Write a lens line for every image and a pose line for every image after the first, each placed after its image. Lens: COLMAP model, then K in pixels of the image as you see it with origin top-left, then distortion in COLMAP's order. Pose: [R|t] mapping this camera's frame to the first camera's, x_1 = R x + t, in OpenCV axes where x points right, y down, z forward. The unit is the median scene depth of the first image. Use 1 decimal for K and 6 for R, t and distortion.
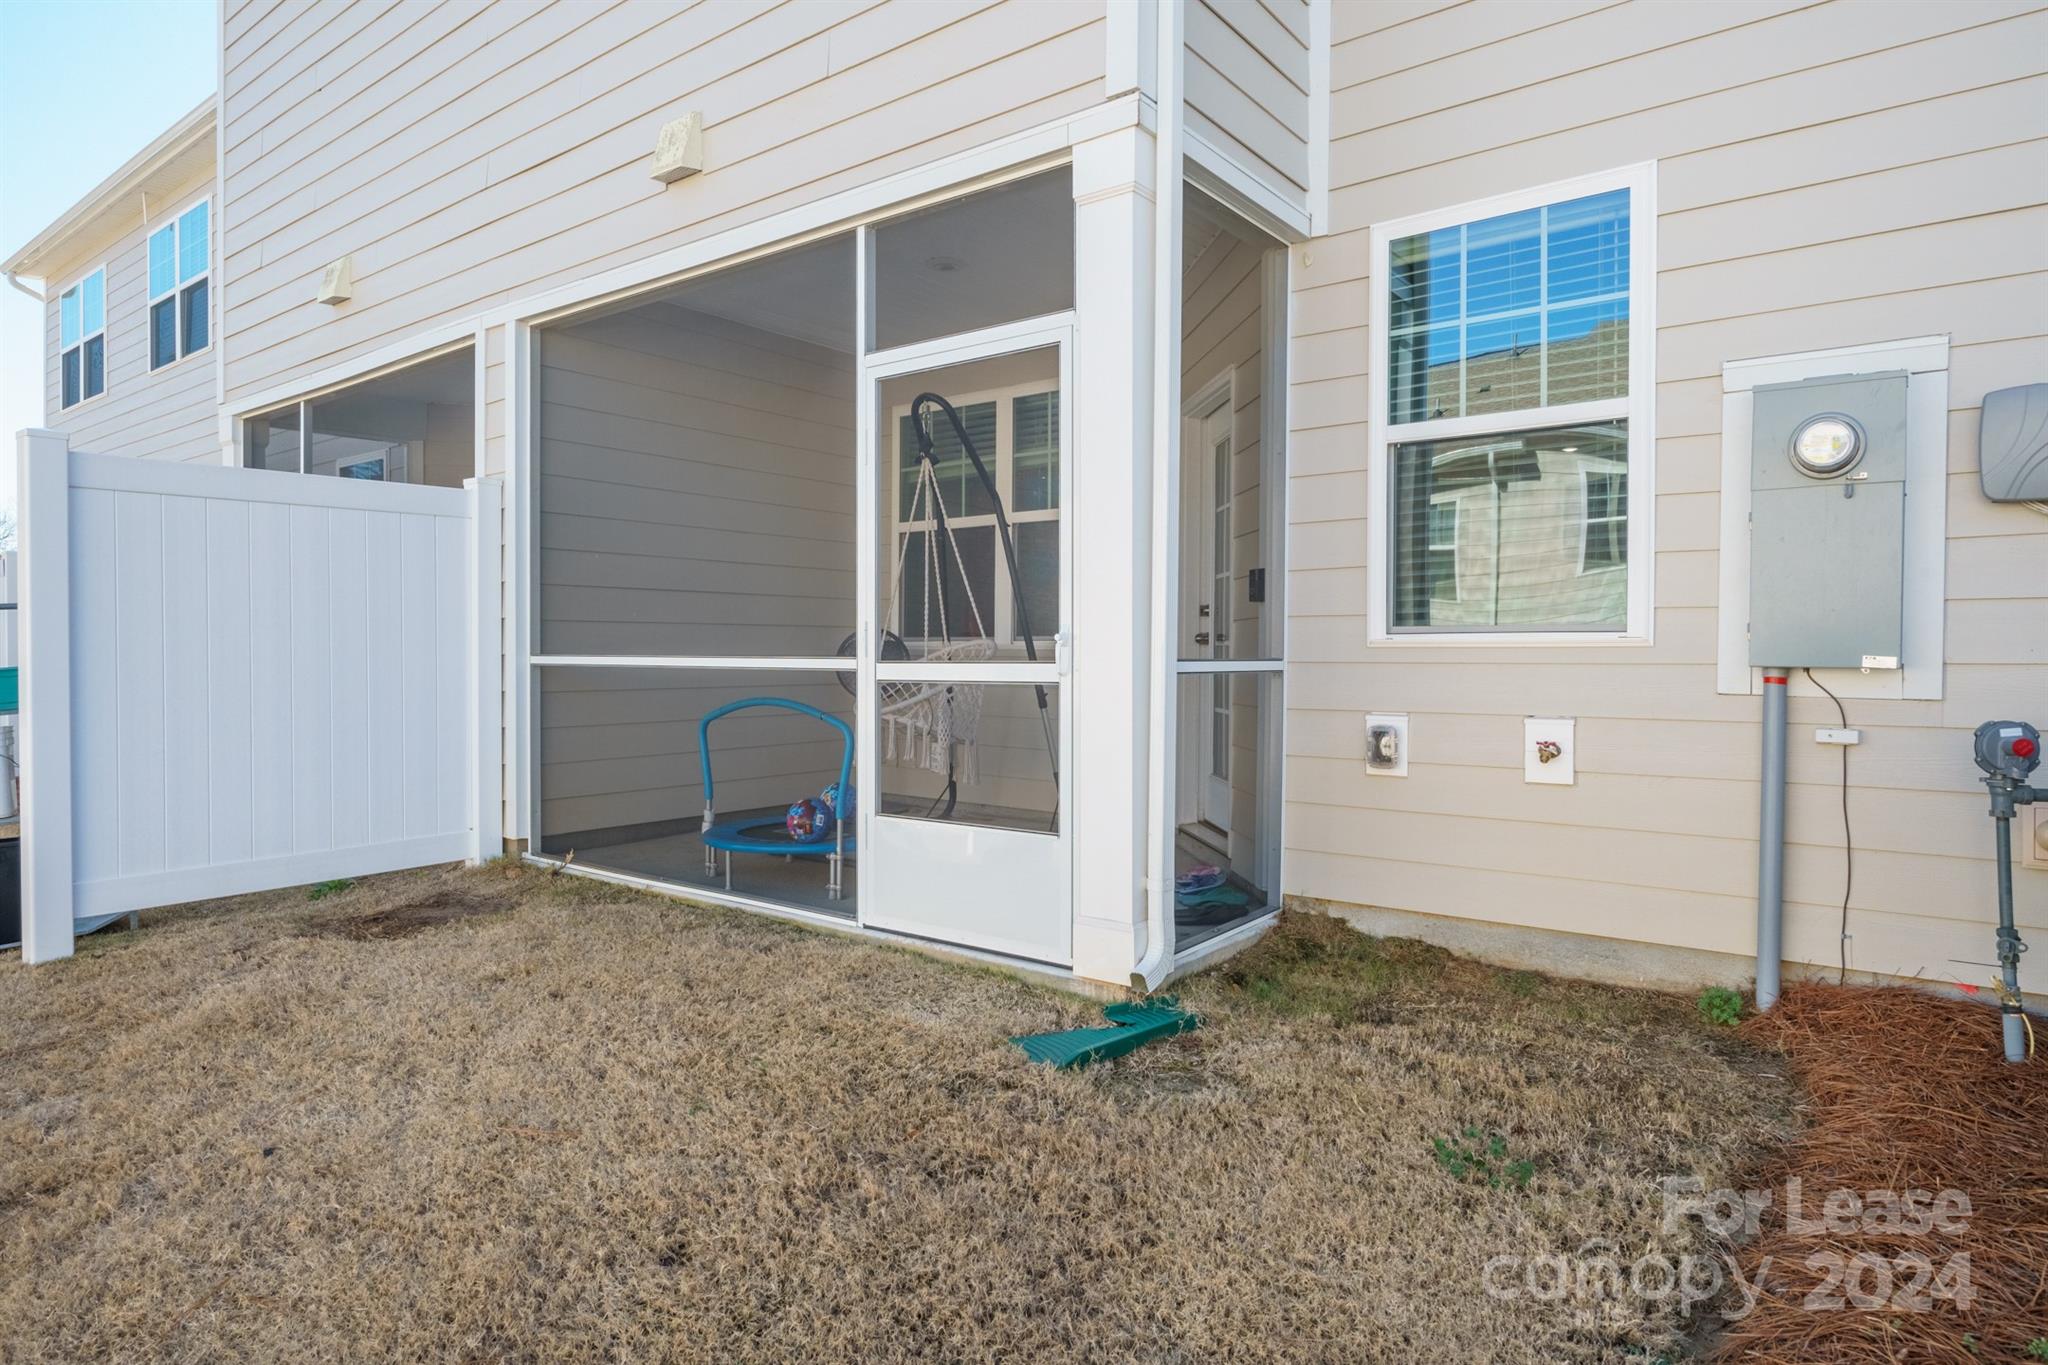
lens RADIAL K [[1193.1, 0, 1029.5], [0, 1193.1, 664.1], [0, 0, 1]] dist [-0.004995, -0.001046]
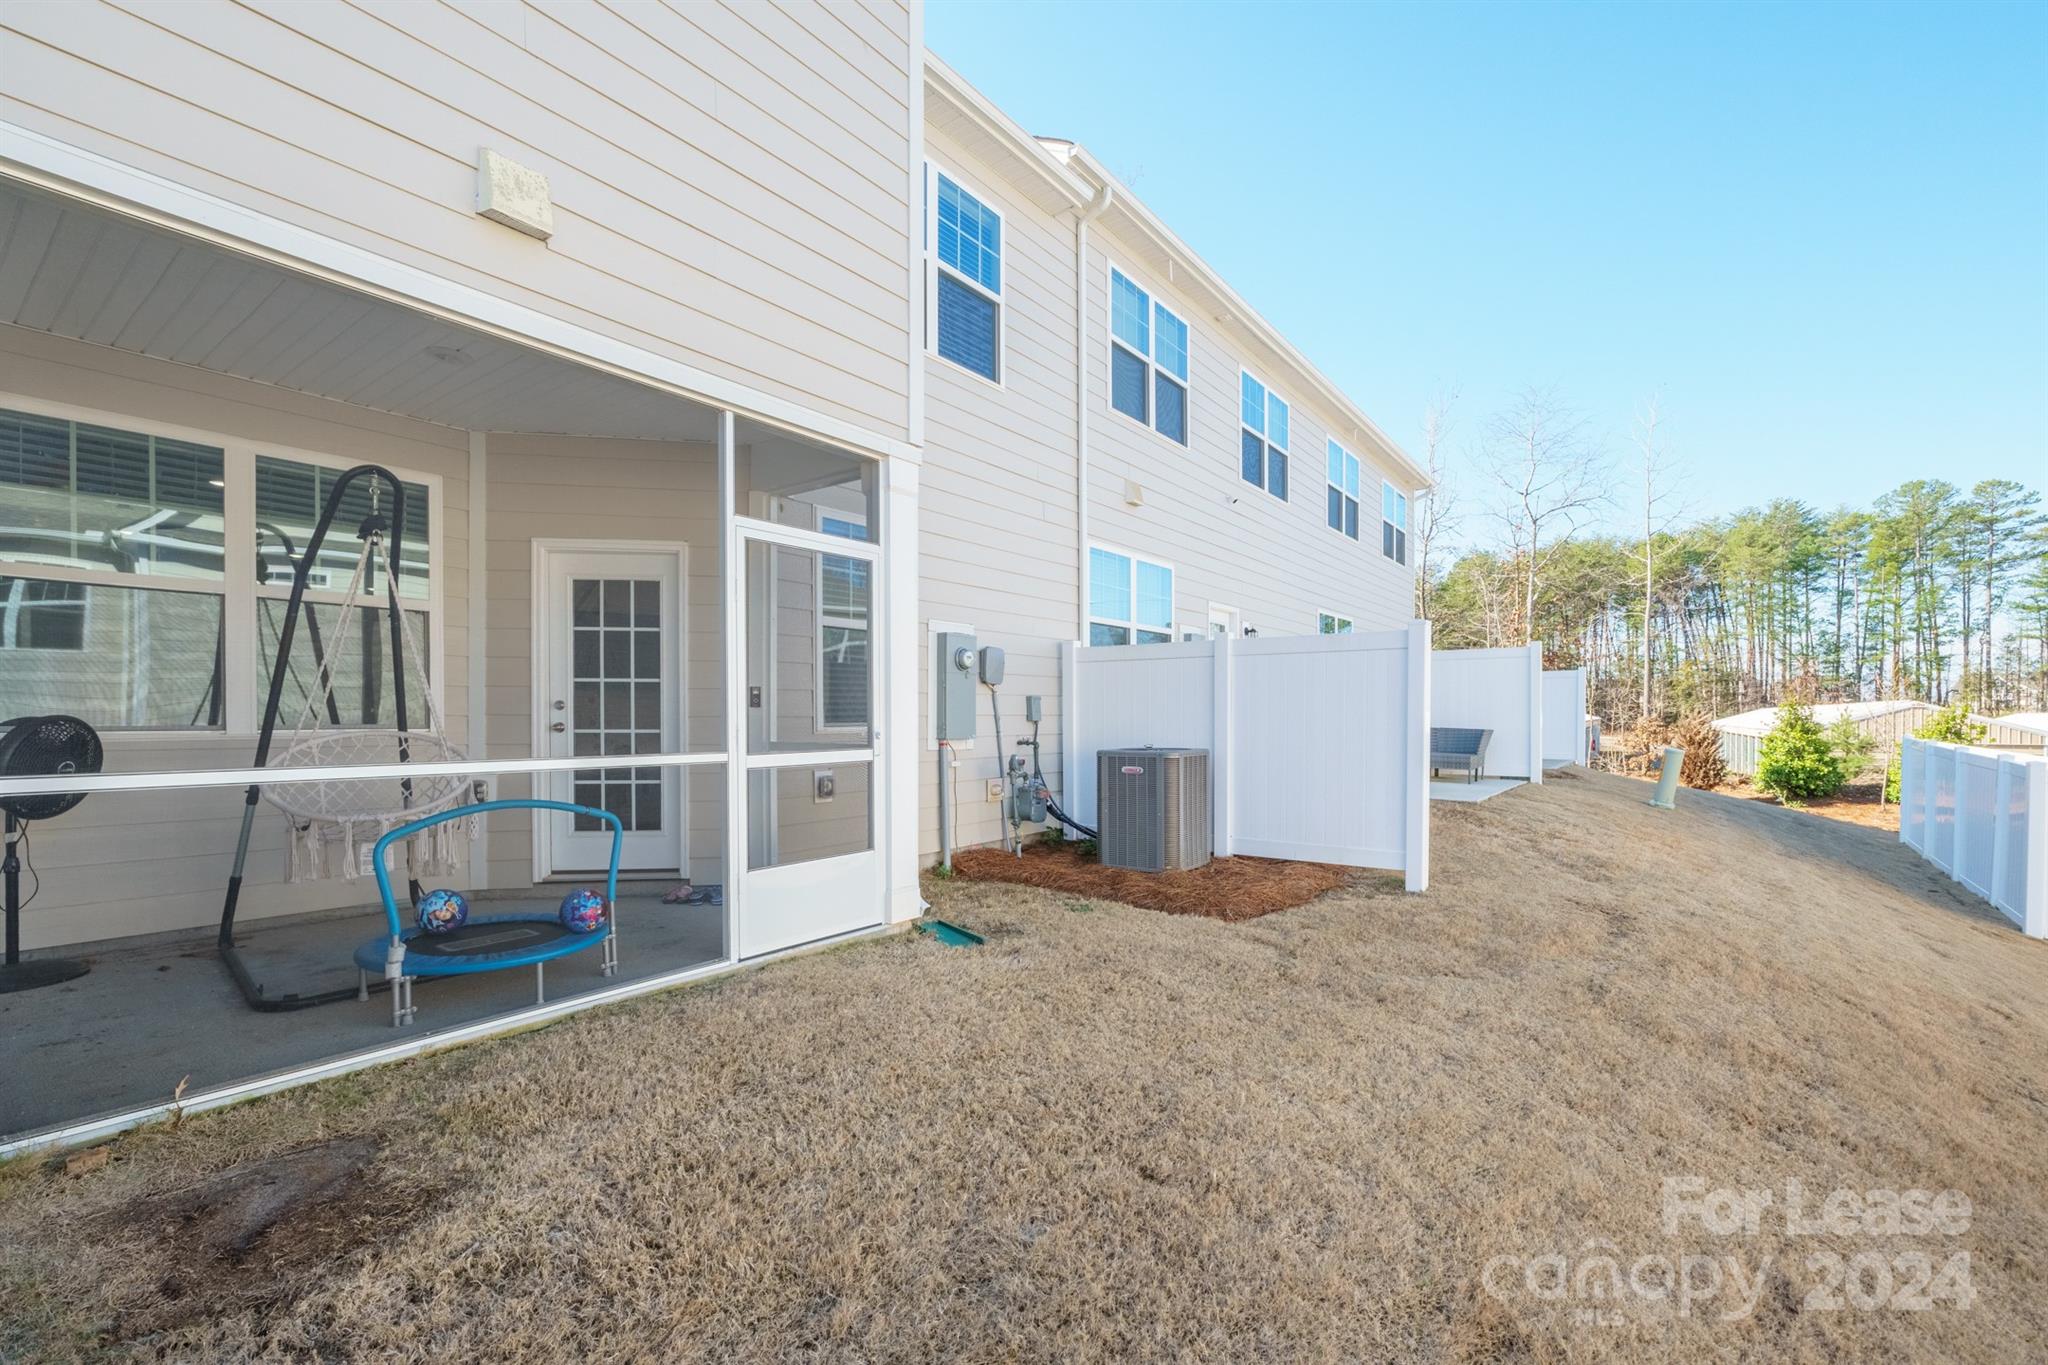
lens RADIAL K [[867.9, 0, 1046.2], [0, 867.9, 730.9], [0, 0, 1]] dist [-0.006314, -0.000082]
pose [[-0.035655, -0.019362, 0.999177, -1.081421], [0.006923, 0.999784, 0.019620, -0.043296], [-0.999340, 0.007617, -0.035513, 0.698115]]
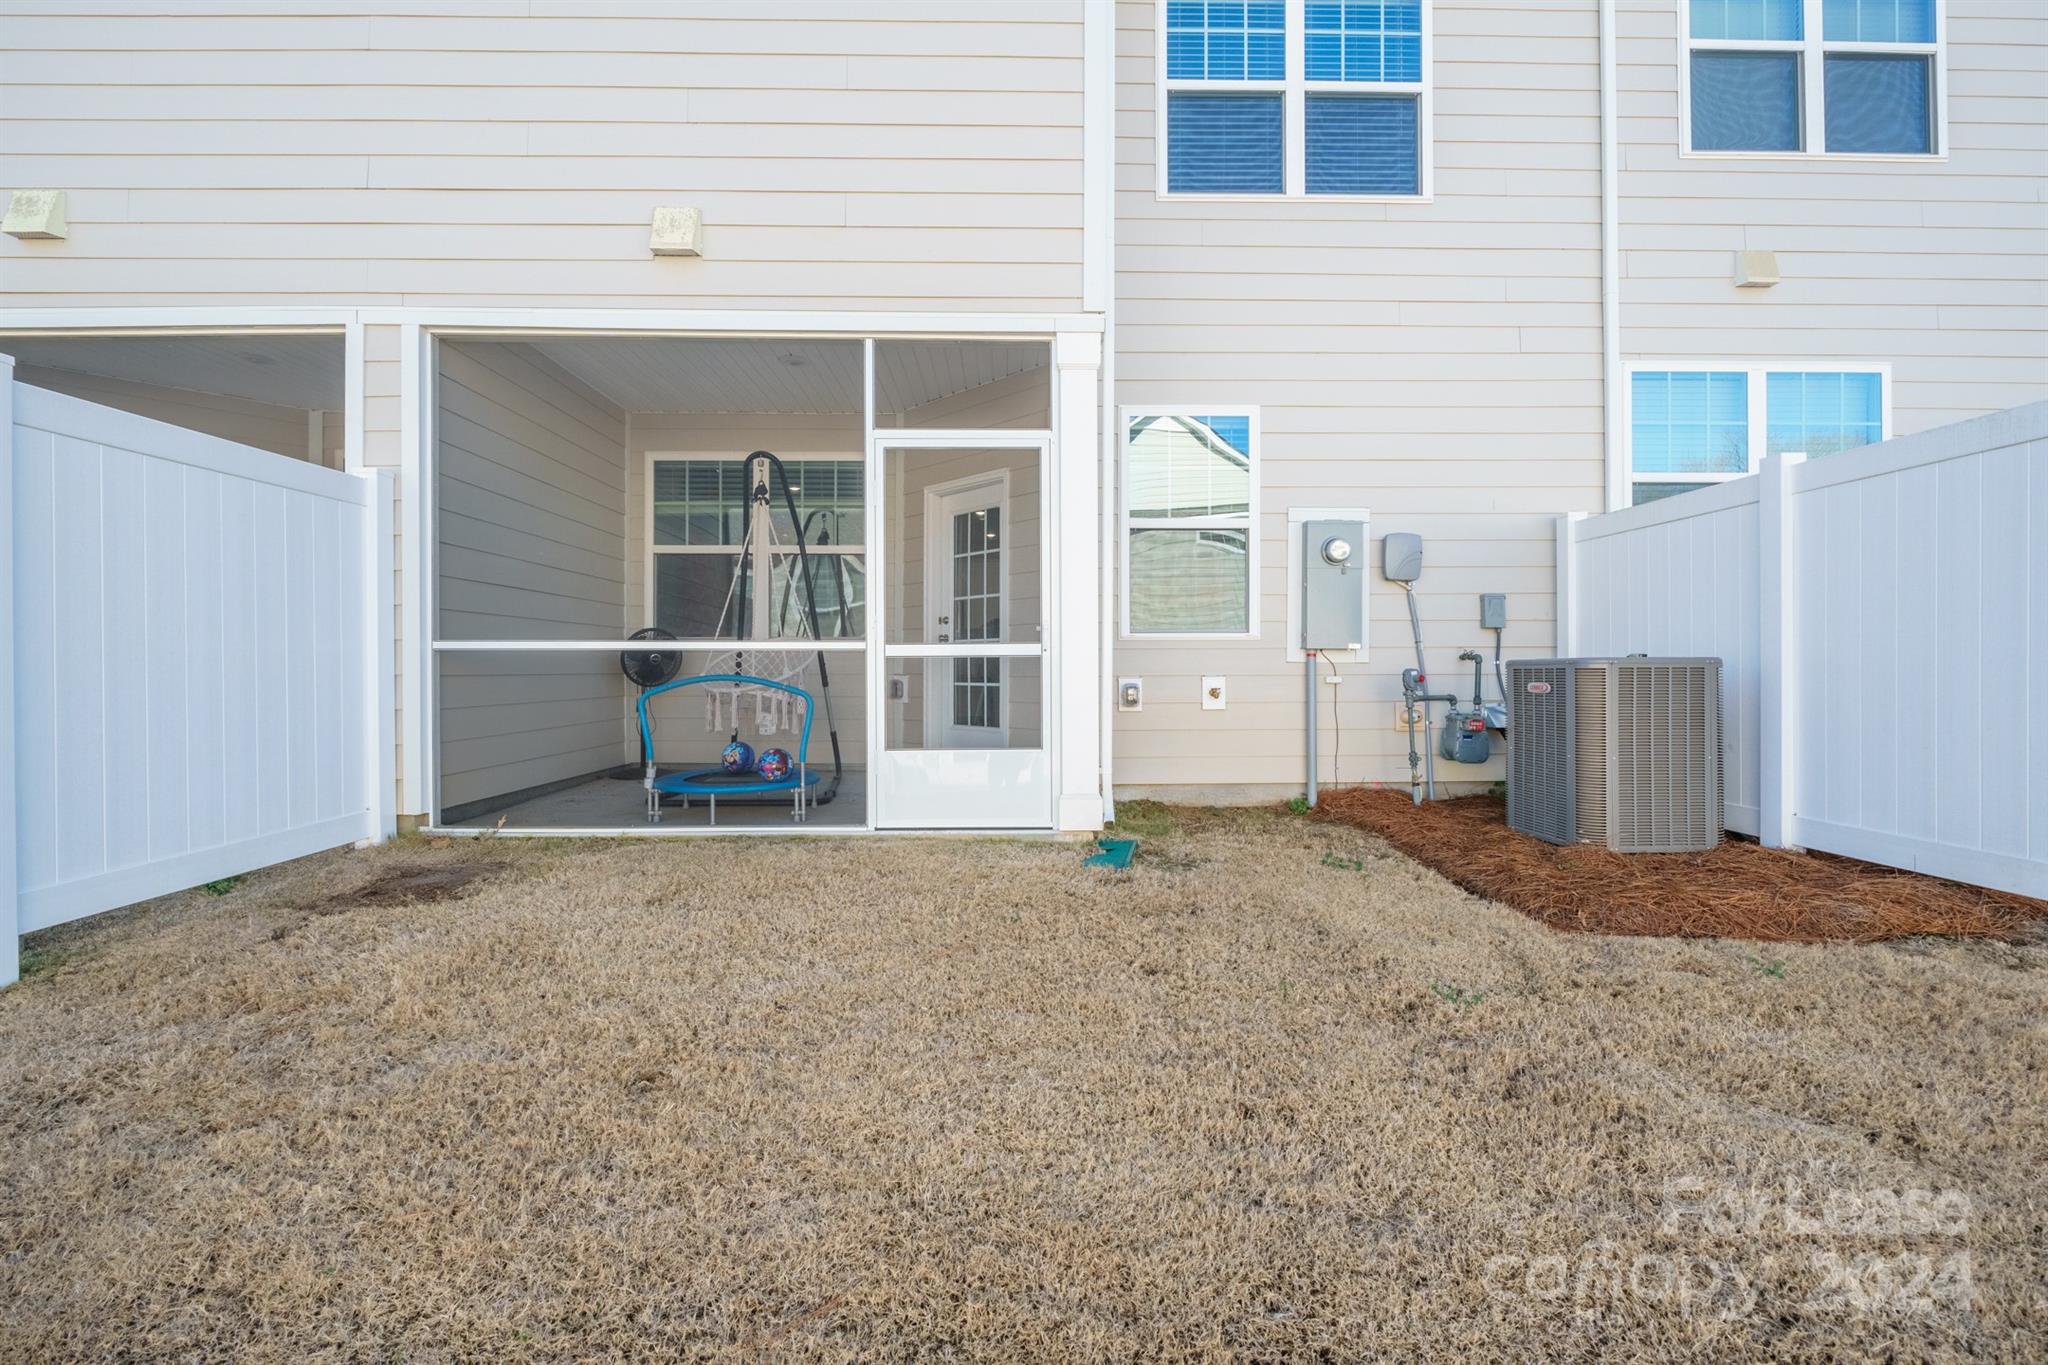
lens RADIAL K [[867.9, 0, 1037.5], [0, 867.9, 670.9], [0, 0, 1]] dist [-0.006314, -0.000082]
pose [[0.770544, -0.004041, 0.637375, -0.649855], [0.009400, 0.999943, -0.005023, 0.038071], [-0.637318, 0.009862, 0.770538, 0.074092]]
